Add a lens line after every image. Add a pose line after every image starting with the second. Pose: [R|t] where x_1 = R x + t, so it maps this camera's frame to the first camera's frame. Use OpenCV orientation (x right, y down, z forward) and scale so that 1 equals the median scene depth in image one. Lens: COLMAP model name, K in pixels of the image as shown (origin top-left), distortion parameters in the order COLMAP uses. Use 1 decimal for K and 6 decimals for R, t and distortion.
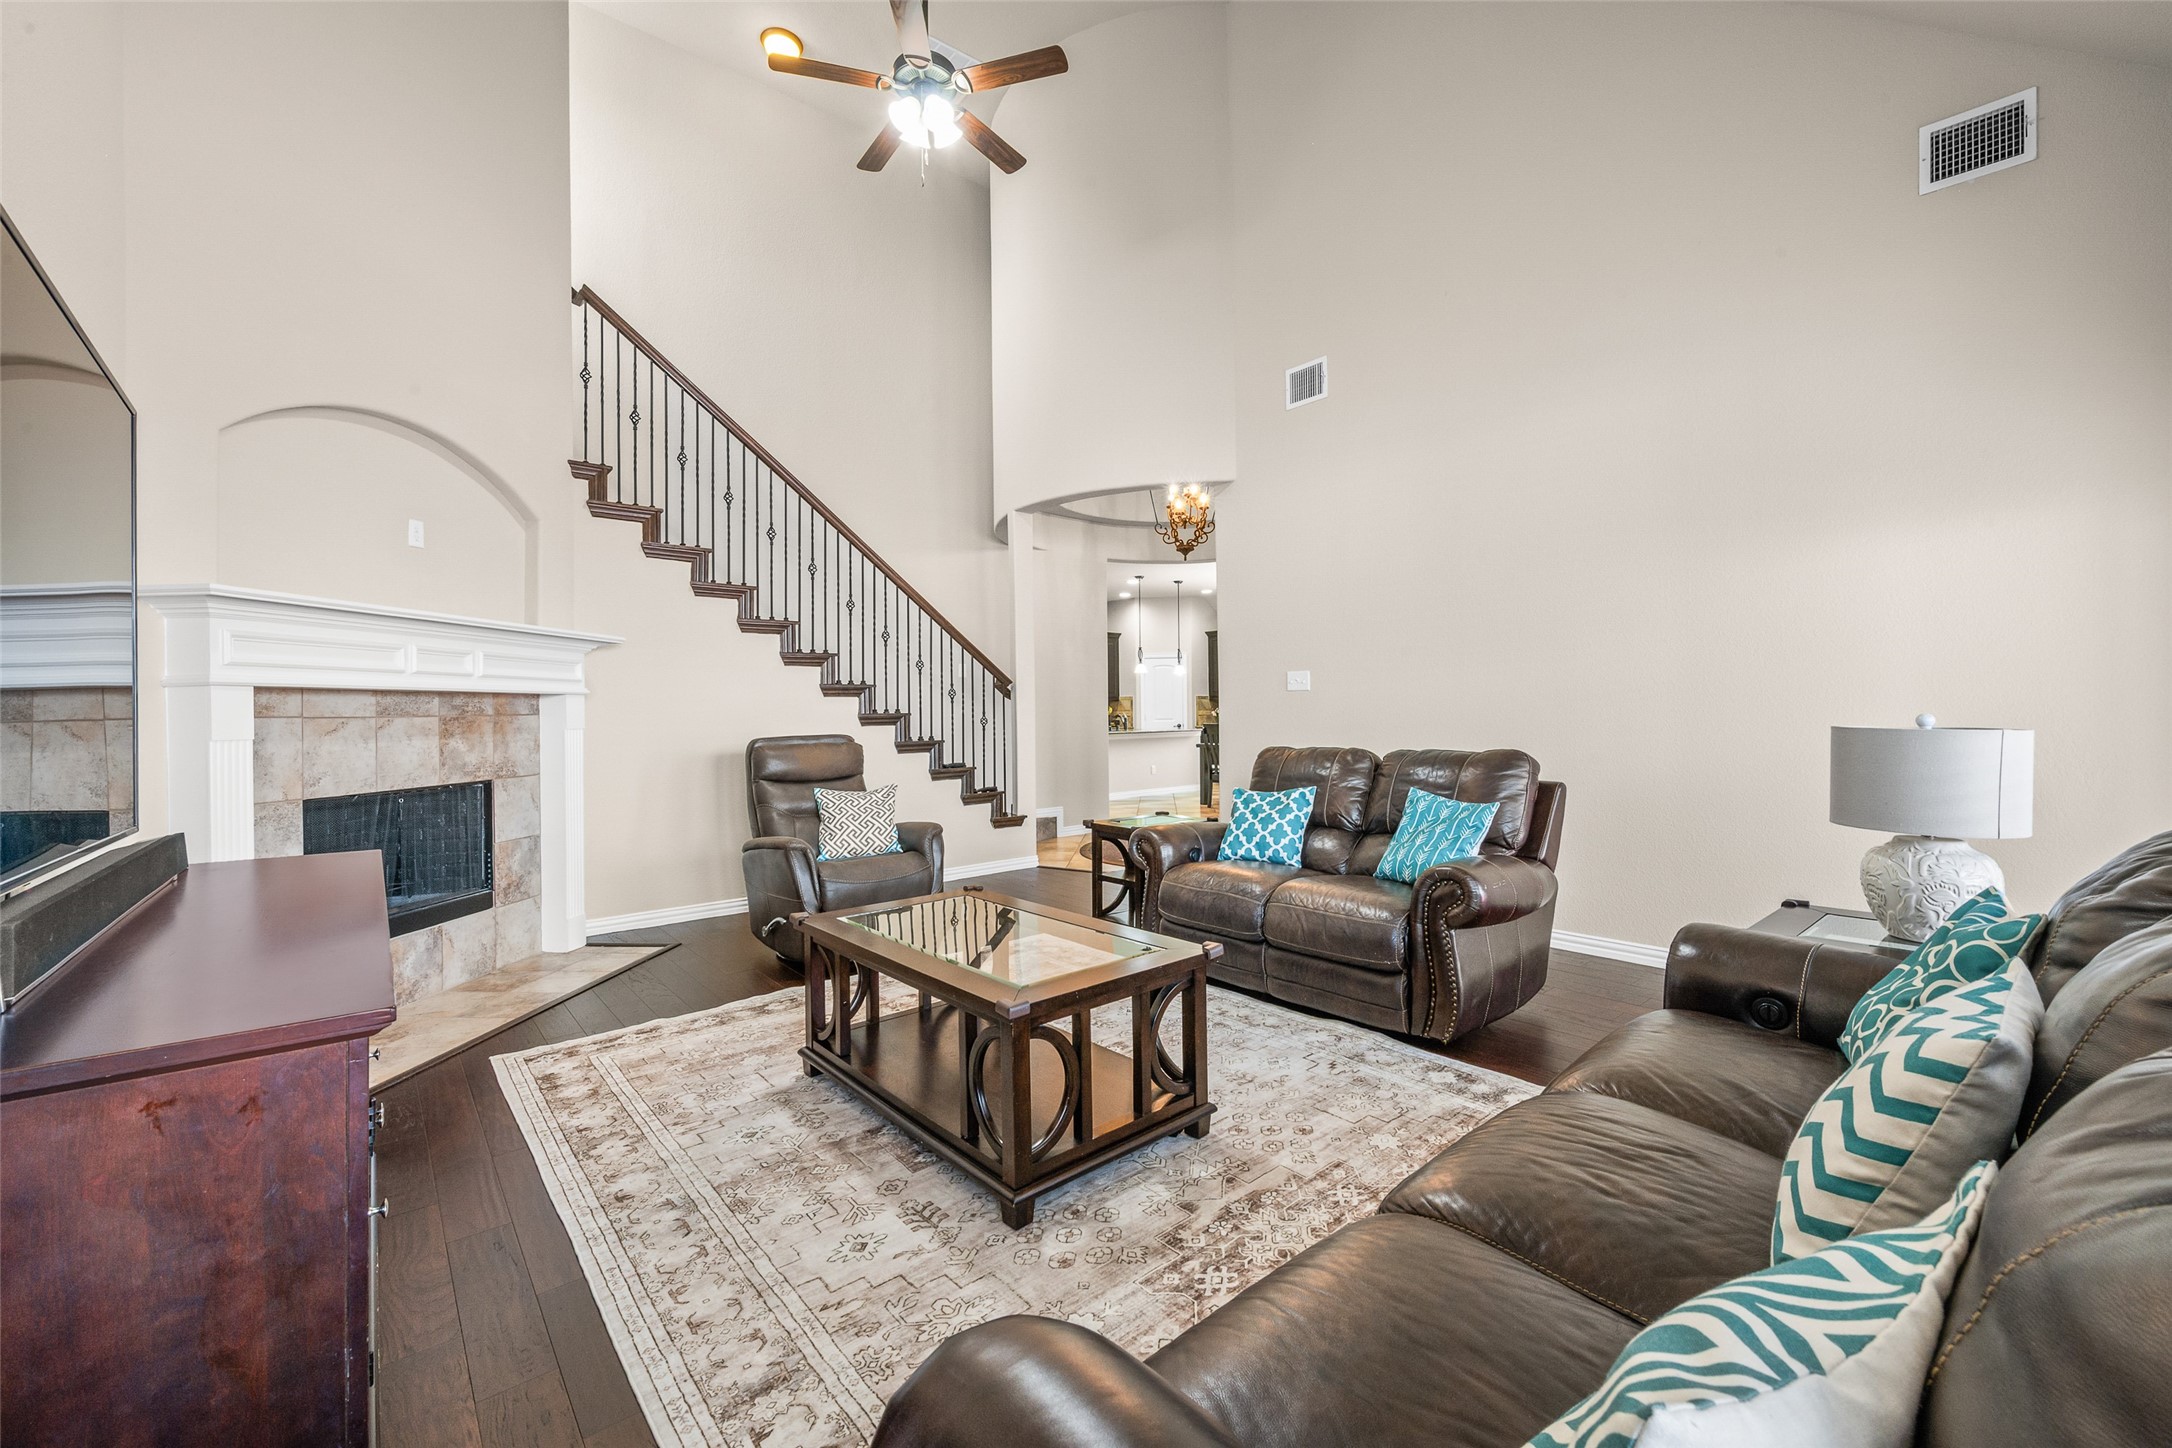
lens RADIAL K [[870.9, 0, 1094.6], [0, 870.9, 726.6], [0, 0, 1]] dist [0.000878, -0.000083]
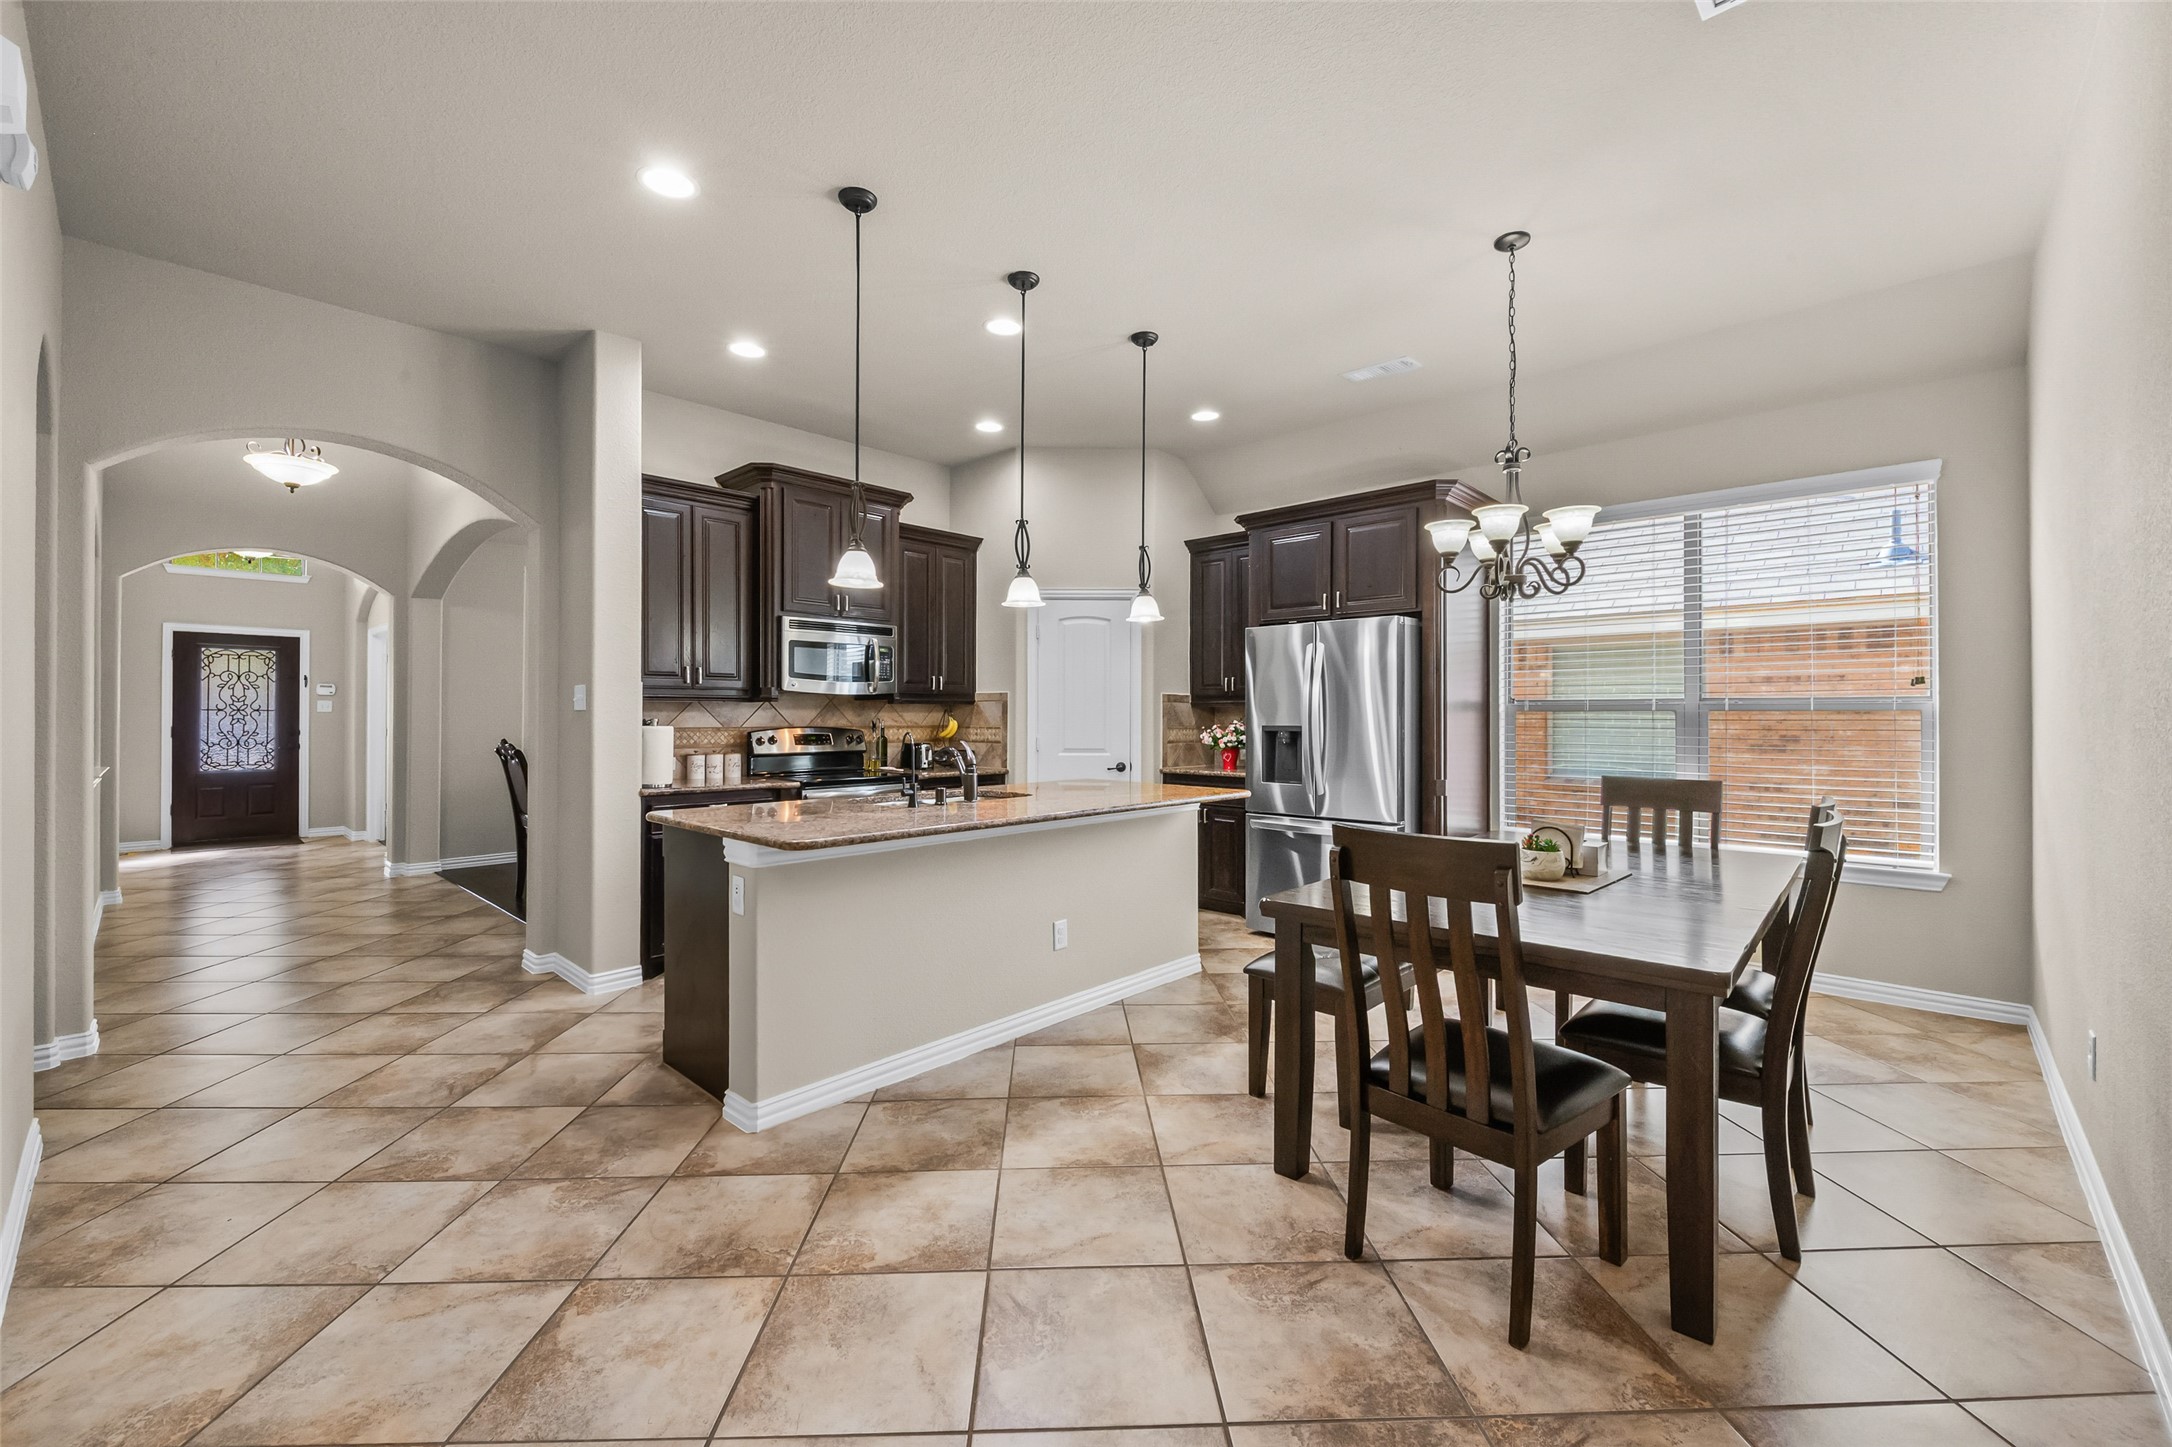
lens RADIAL K [[872.6, 0, 1089.3], [0, 872.6, 711.6], [0, 0, 1]] dist [-0.000217, -0.000160]
pose [[0.993207, 0.010245, 0.115905, 0.039312], [-0.008283, 0.999814, -0.017403, -0.022153], [-0.116062, 0.016325, 0.993108, 0.669648]]
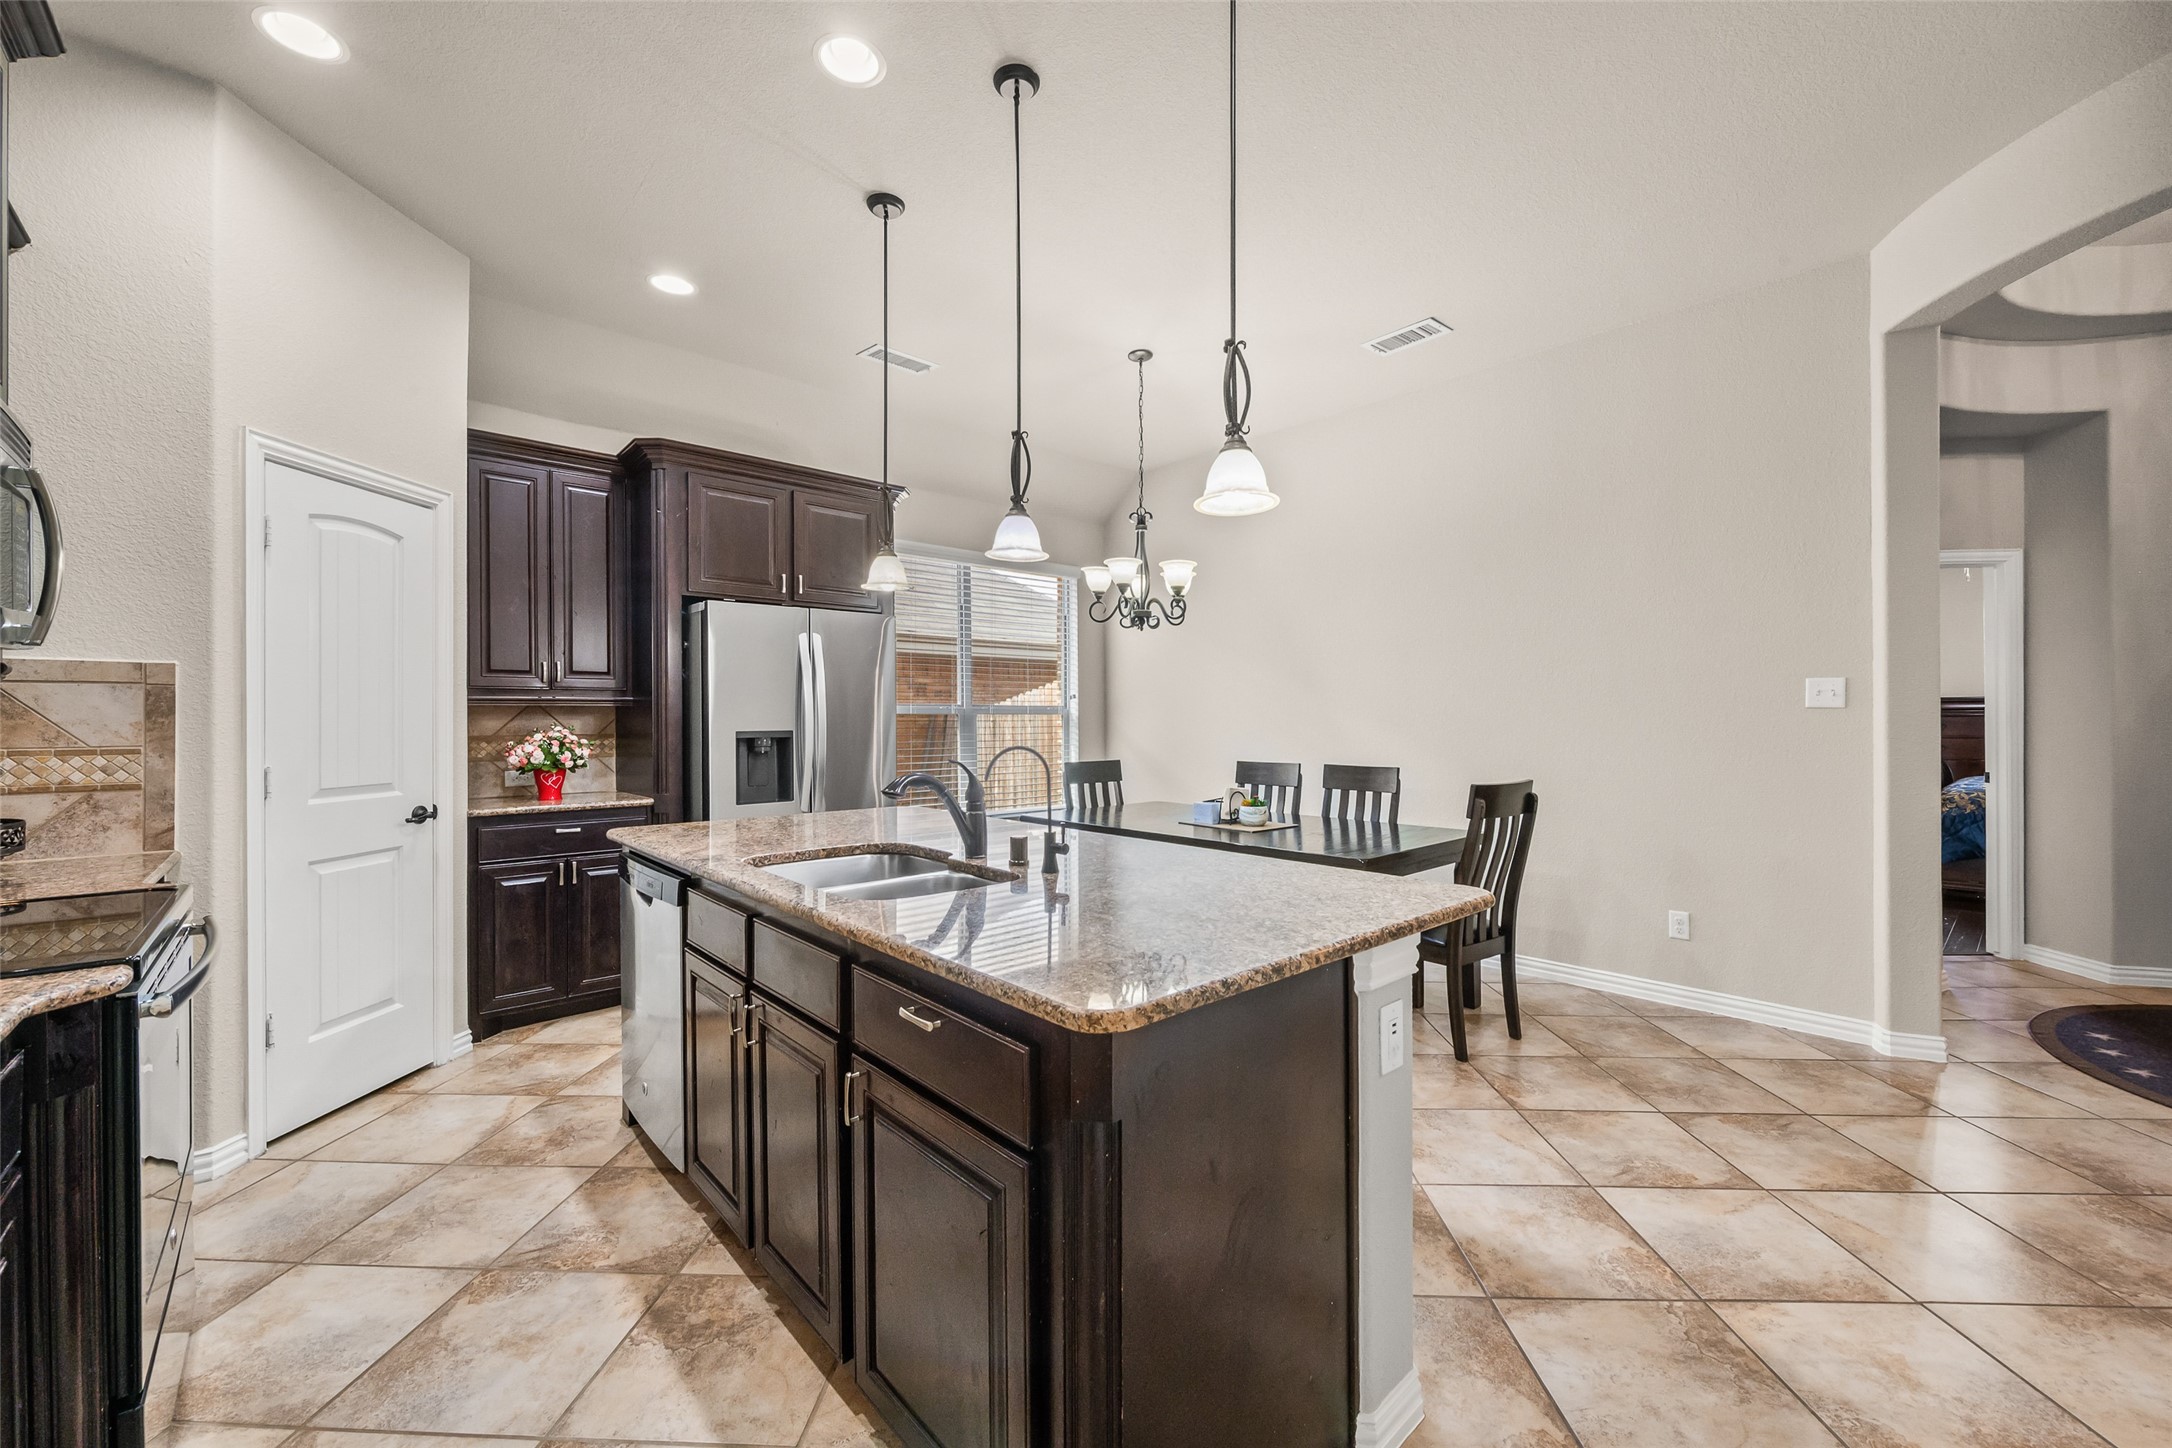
lens RADIAL K [[862.7, 0, 1082.1], [0, 862.7, 722.0], [0, 0, 1]] dist [0.008698, -0.005650]
pose [[-0.023137, 0.004452, 0.999722, -0.134425], [0.017249, 0.999843, -0.004053, -0.023114], [-0.999583, 0.017151, -0.023210, 0.930719]]
